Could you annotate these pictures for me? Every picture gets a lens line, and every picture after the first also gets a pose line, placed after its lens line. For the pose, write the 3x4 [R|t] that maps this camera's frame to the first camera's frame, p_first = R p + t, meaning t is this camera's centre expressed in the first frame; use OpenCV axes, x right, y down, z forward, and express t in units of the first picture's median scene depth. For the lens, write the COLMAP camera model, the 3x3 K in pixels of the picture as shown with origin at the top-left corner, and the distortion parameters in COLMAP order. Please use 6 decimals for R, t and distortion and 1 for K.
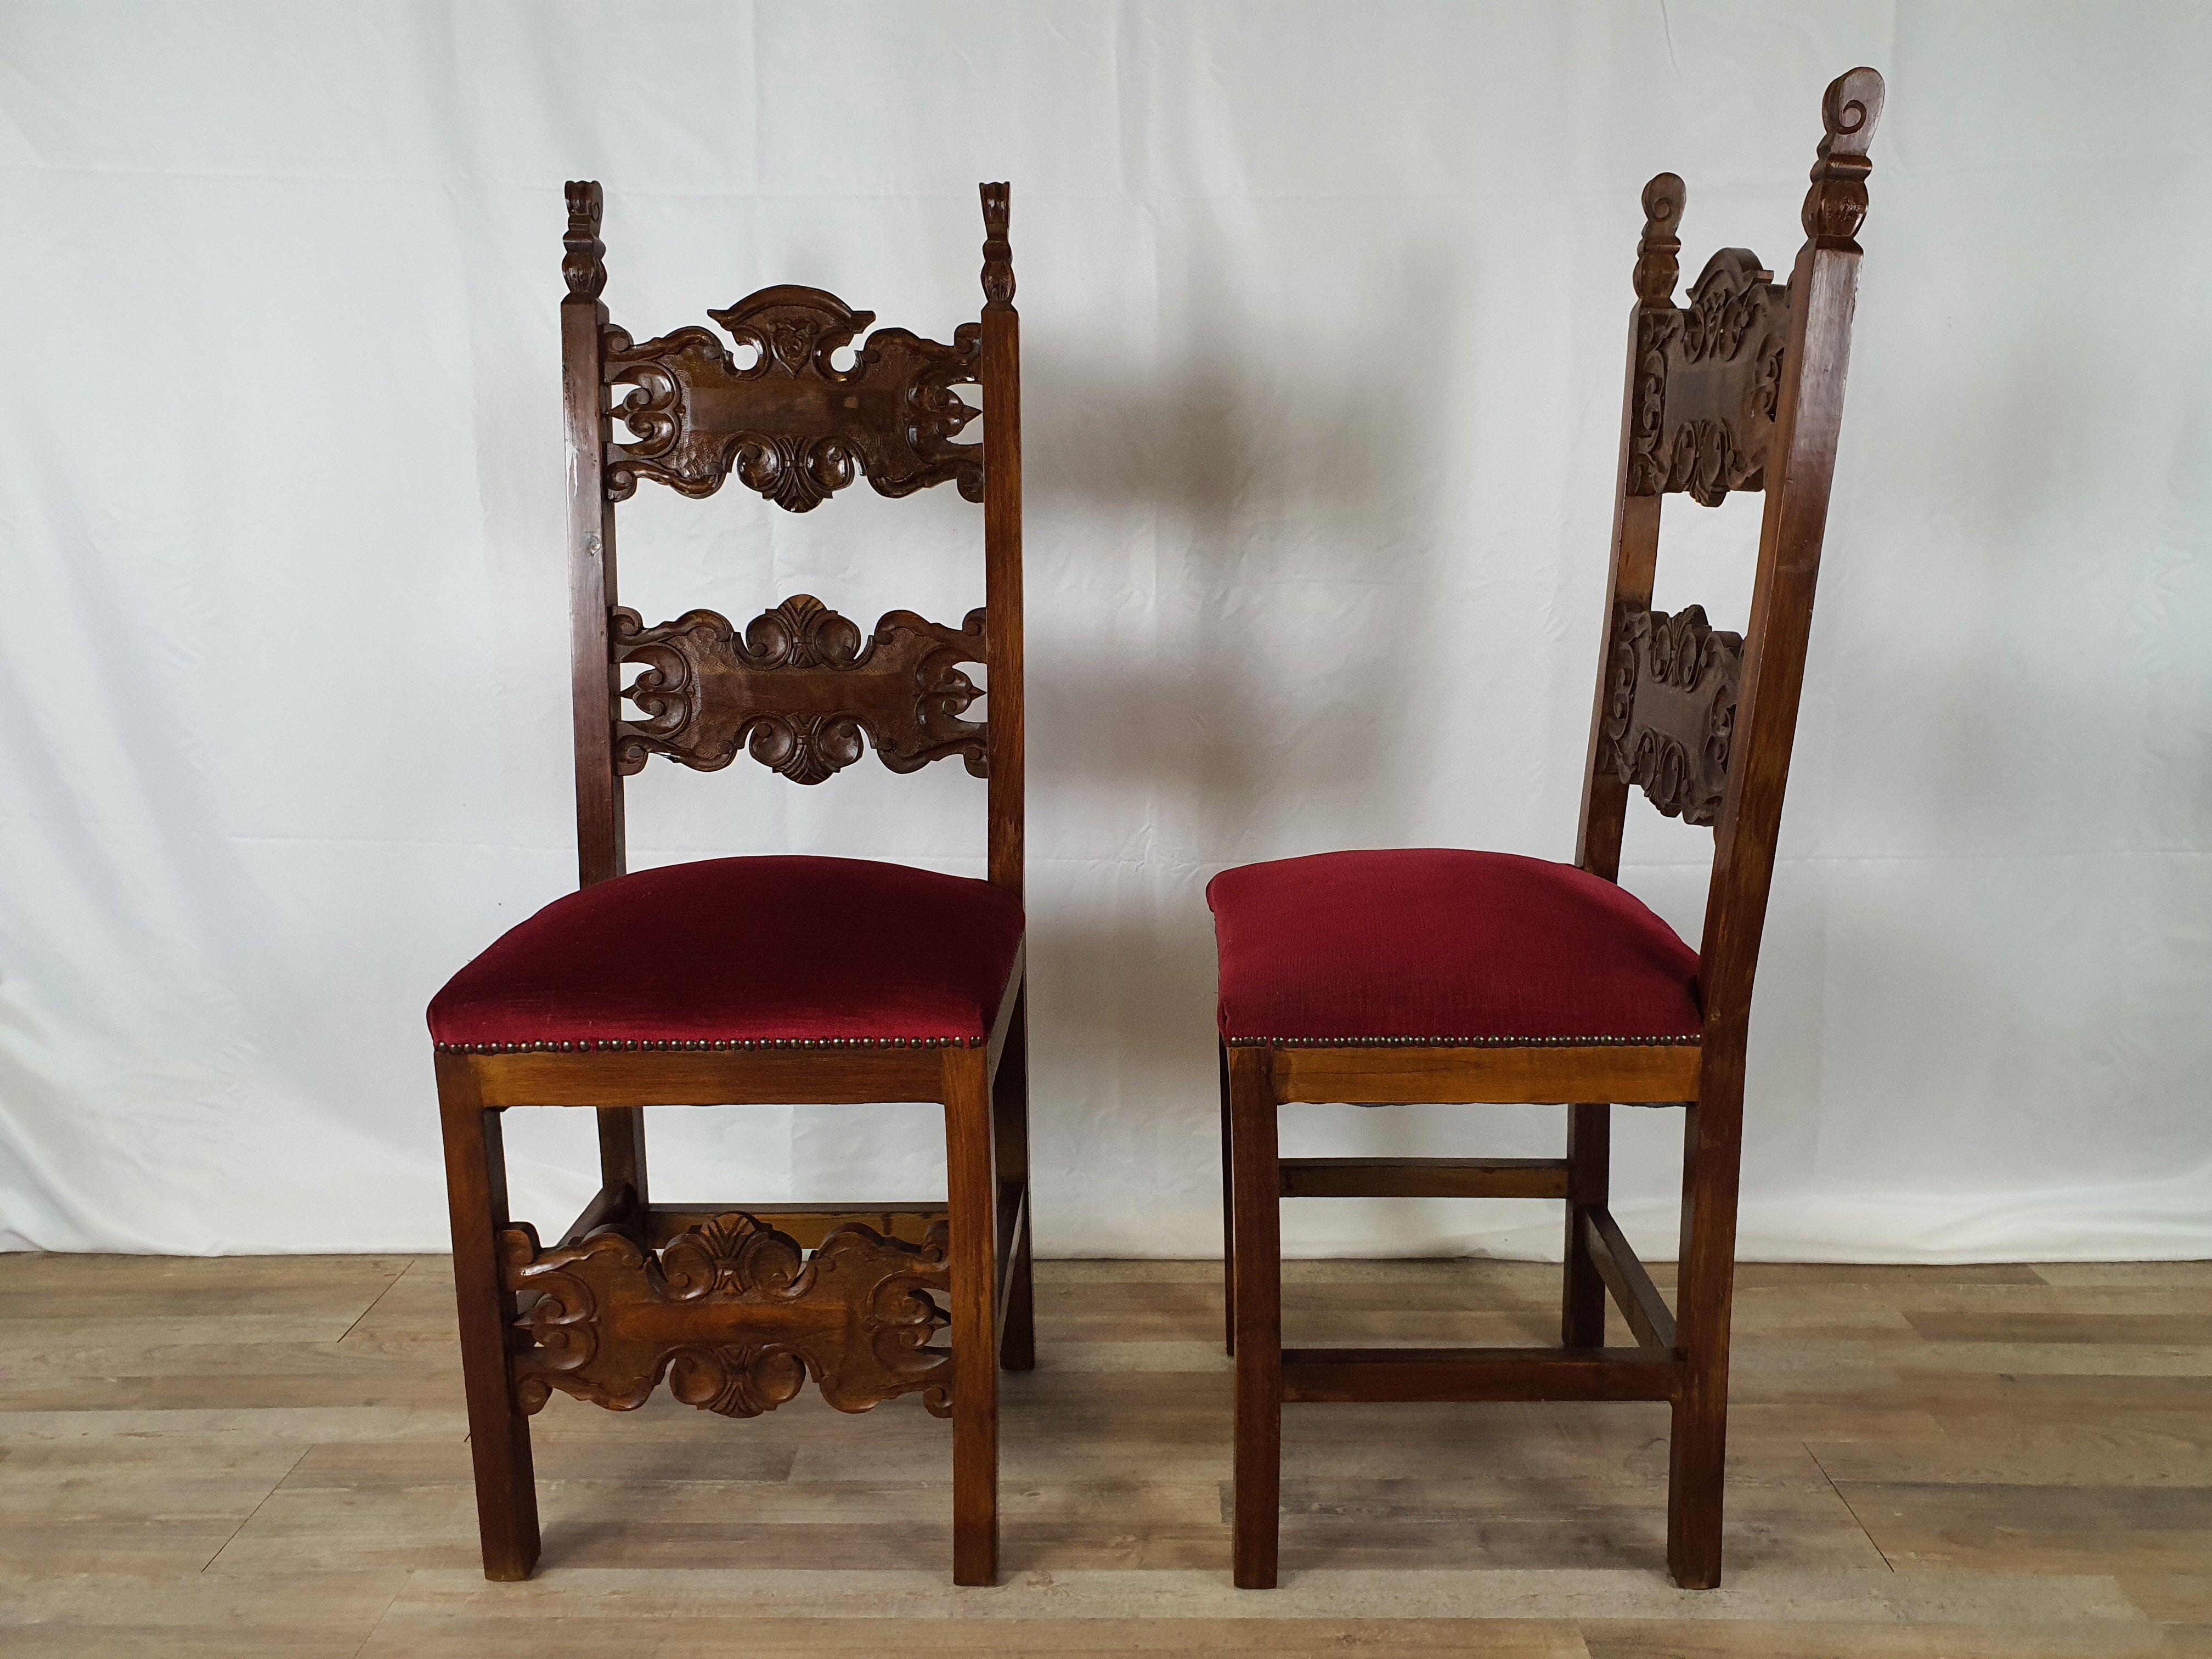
lens RADIAL K [[1679.2, 0, 1113.3], [0, 1679.2, 815.7], [0, 0, 1]] dist [-0.001883, 0.003280]
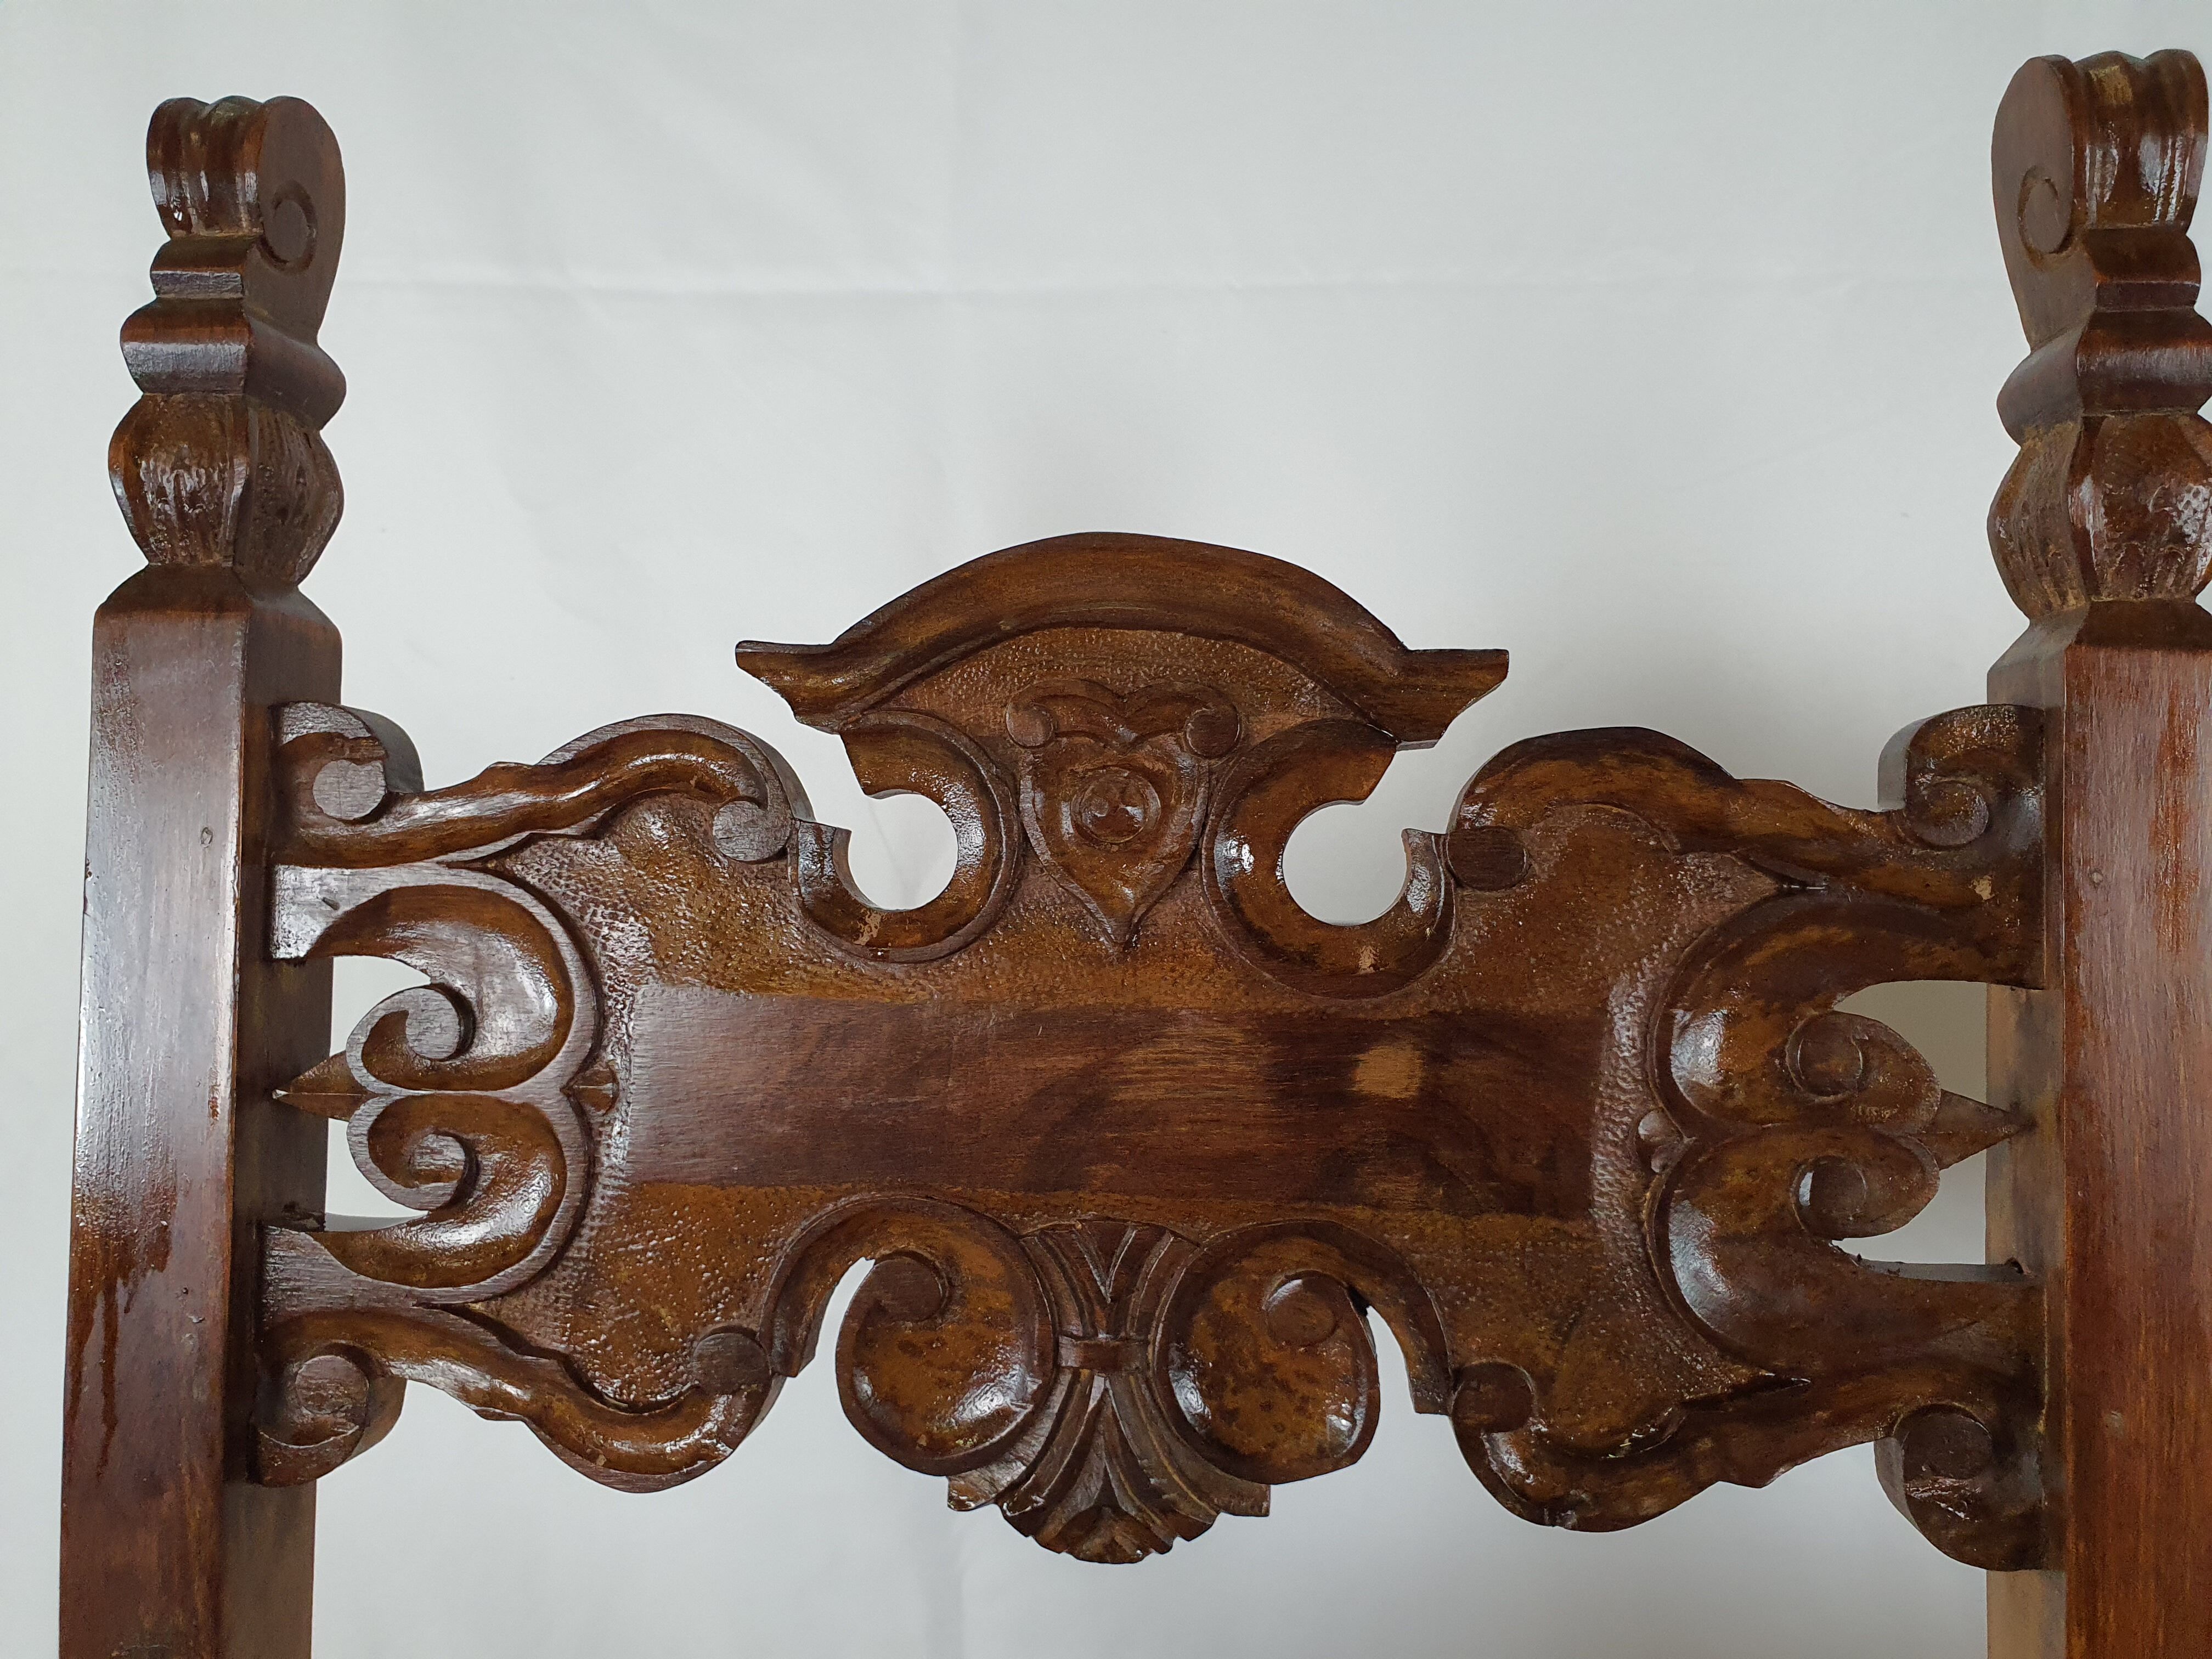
lens RADIAL K [[1658.8, 0, 1109.7], [0, 1658.8, 827.6], [0, 0, 1]] dist [0.001528, 0.010965]
pose [[0.994779, 0.015228, -0.100906, -0.172277], [-0.030274, 0.988327, -0.149311, -0.247811], [0.097454, 0.151586, 0.983628, 0.799673]]
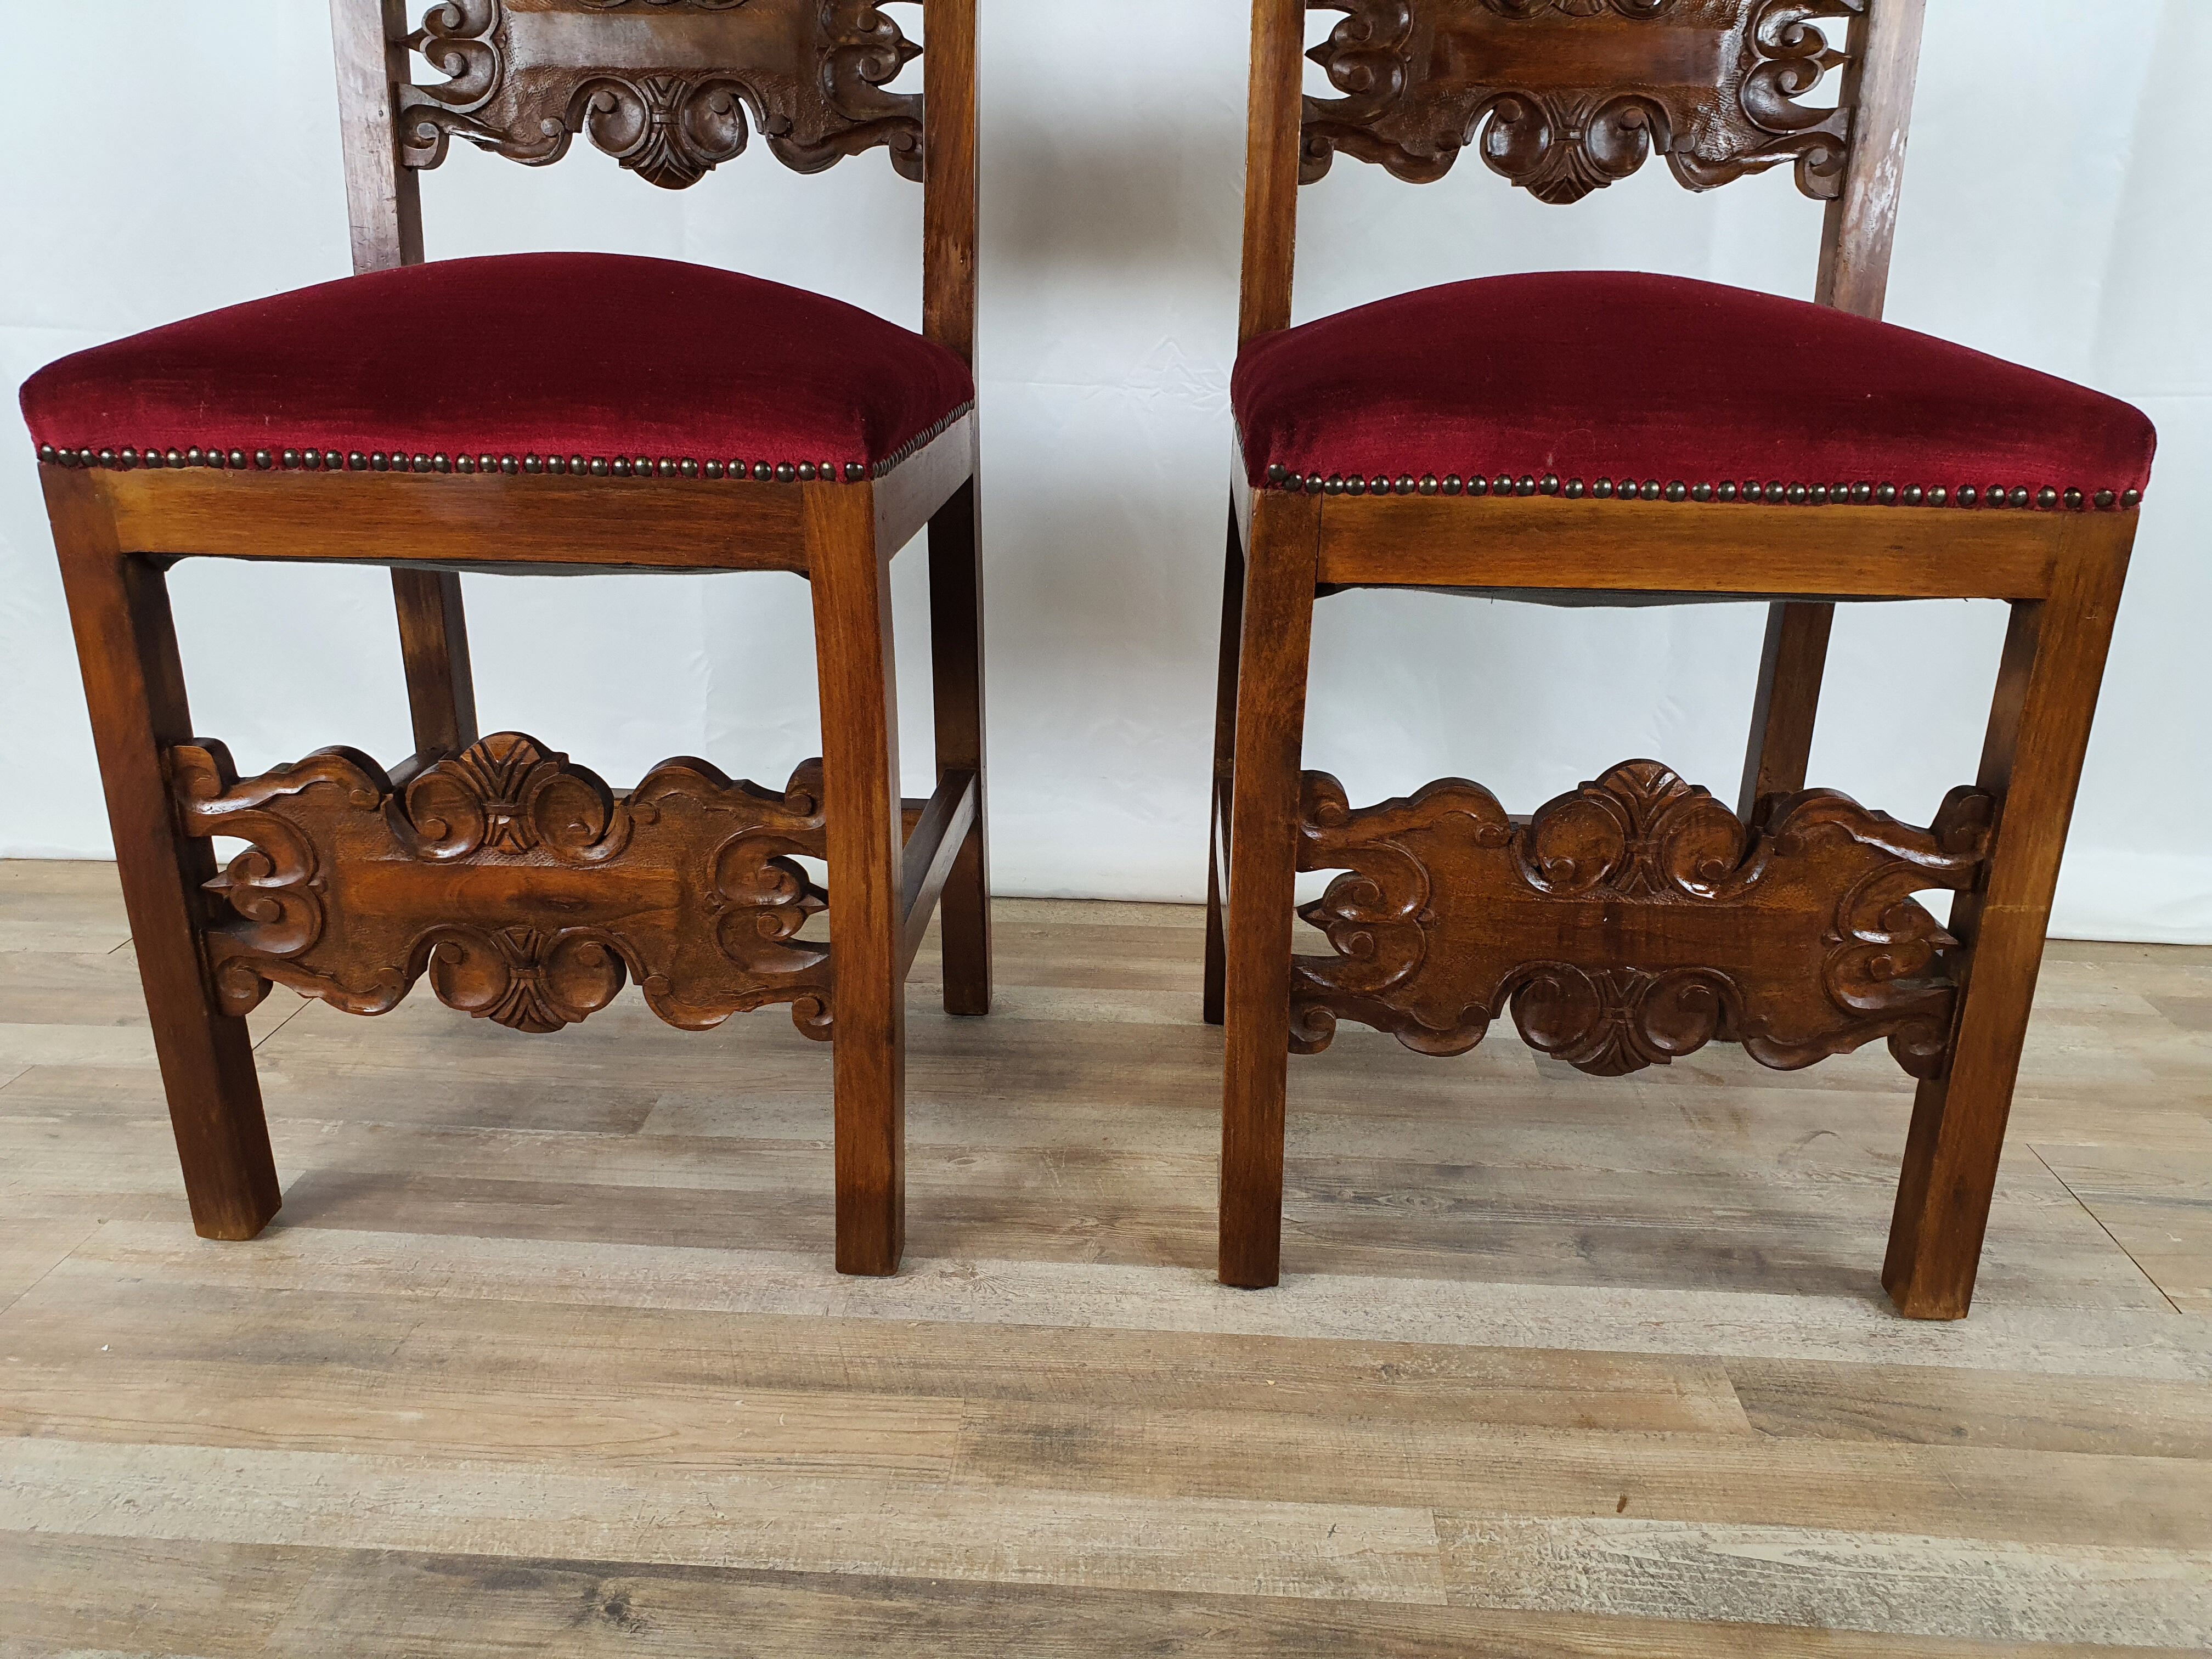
lens RADIAL K [[1691.5, 0, 1104.4], [0, 1691.5, 808.3], [0, 0, 1]] dist [-0.001740, -0.001696]
pose [[0.998793, 0.034529, -0.034942, 0.032843], [-0.029332, 0.989769, 0.139631, 0.141014], [0.039406, -0.138438, 0.989587, 0.283820]]
